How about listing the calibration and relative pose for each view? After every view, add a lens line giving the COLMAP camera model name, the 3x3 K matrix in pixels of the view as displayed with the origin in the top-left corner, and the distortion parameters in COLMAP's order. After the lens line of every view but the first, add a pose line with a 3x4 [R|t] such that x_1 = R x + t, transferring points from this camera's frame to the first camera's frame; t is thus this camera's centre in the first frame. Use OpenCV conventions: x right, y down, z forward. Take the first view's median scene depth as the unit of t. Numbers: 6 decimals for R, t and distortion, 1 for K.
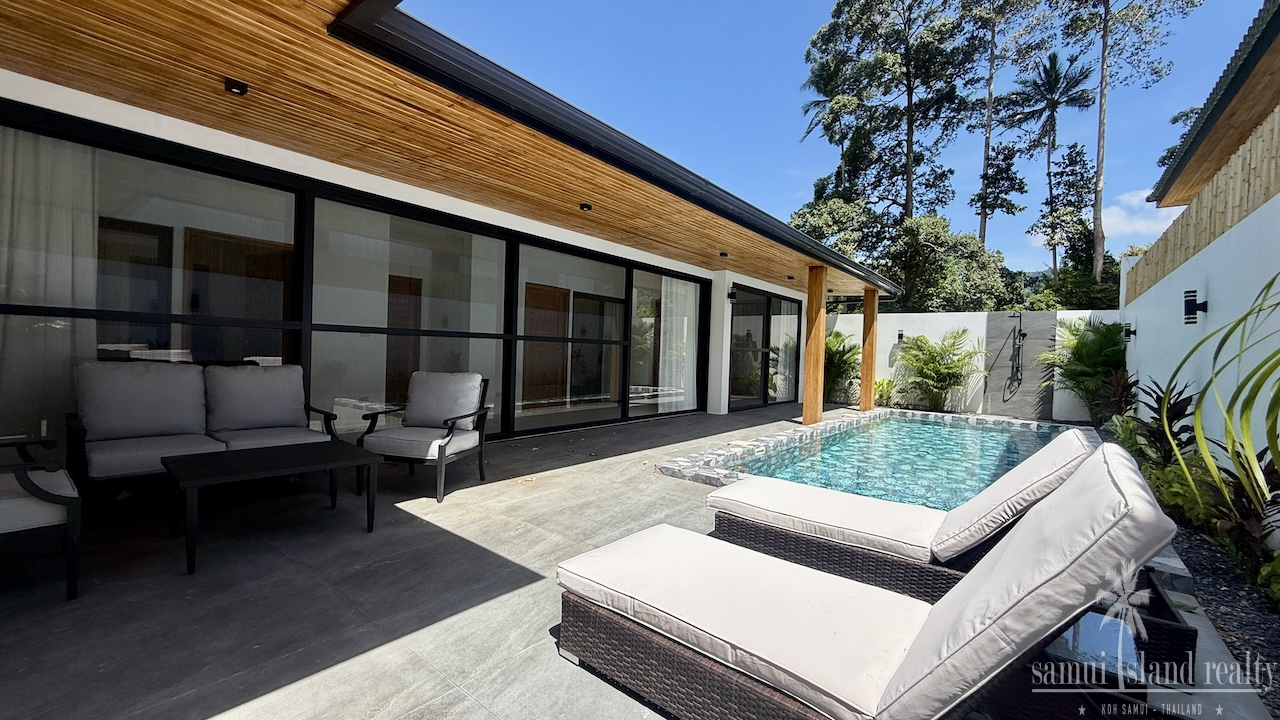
lens RADIAL K [[505.9, 0, 630.6], [0, 505.9, 352.6], [0, 0, 1]] dist [-0.010914, 0.000139]
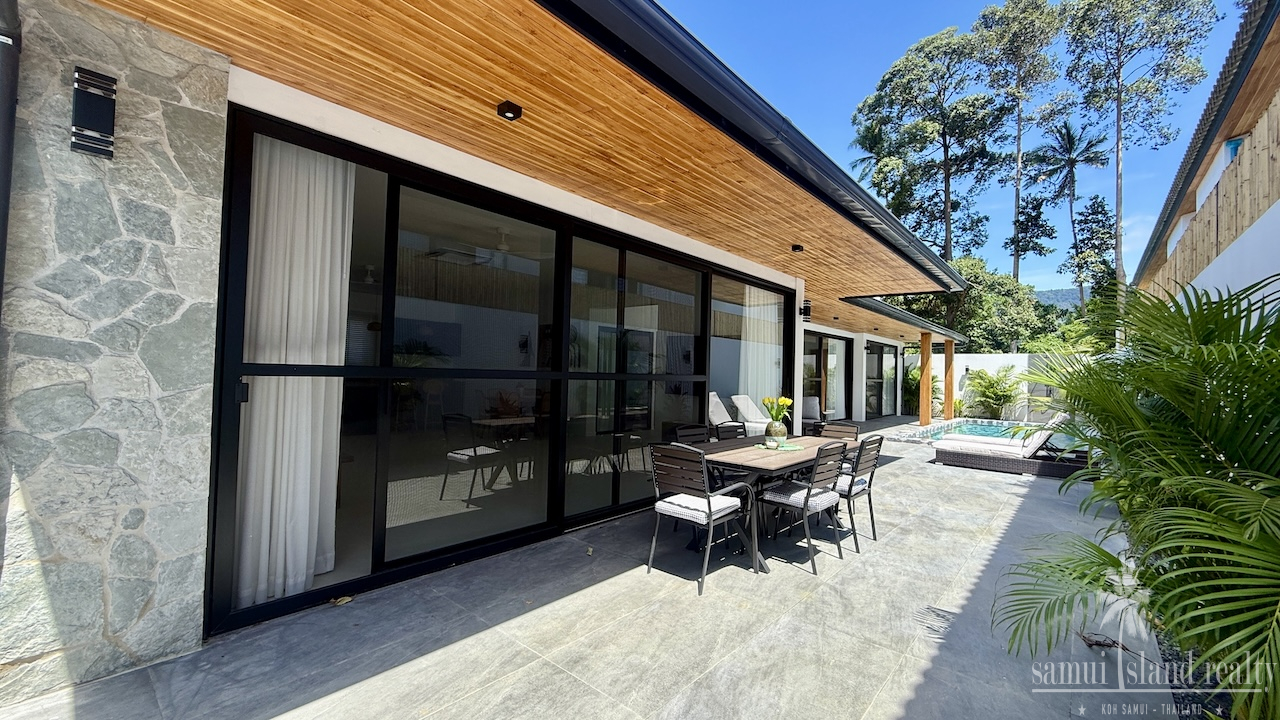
lens RADIAL K [[505.9, 0, 634.5], [0, 505.9, 355.4], [0, 0, 1]] dist [-0.010914, 0.000139]
pose [[0.999173, -0.009088, -0.039641, -0.131298], [0.007354, 0.999019, -0.043671, -0.006255], [0.039999, 0.043344, 0.998259, -0.177068]]
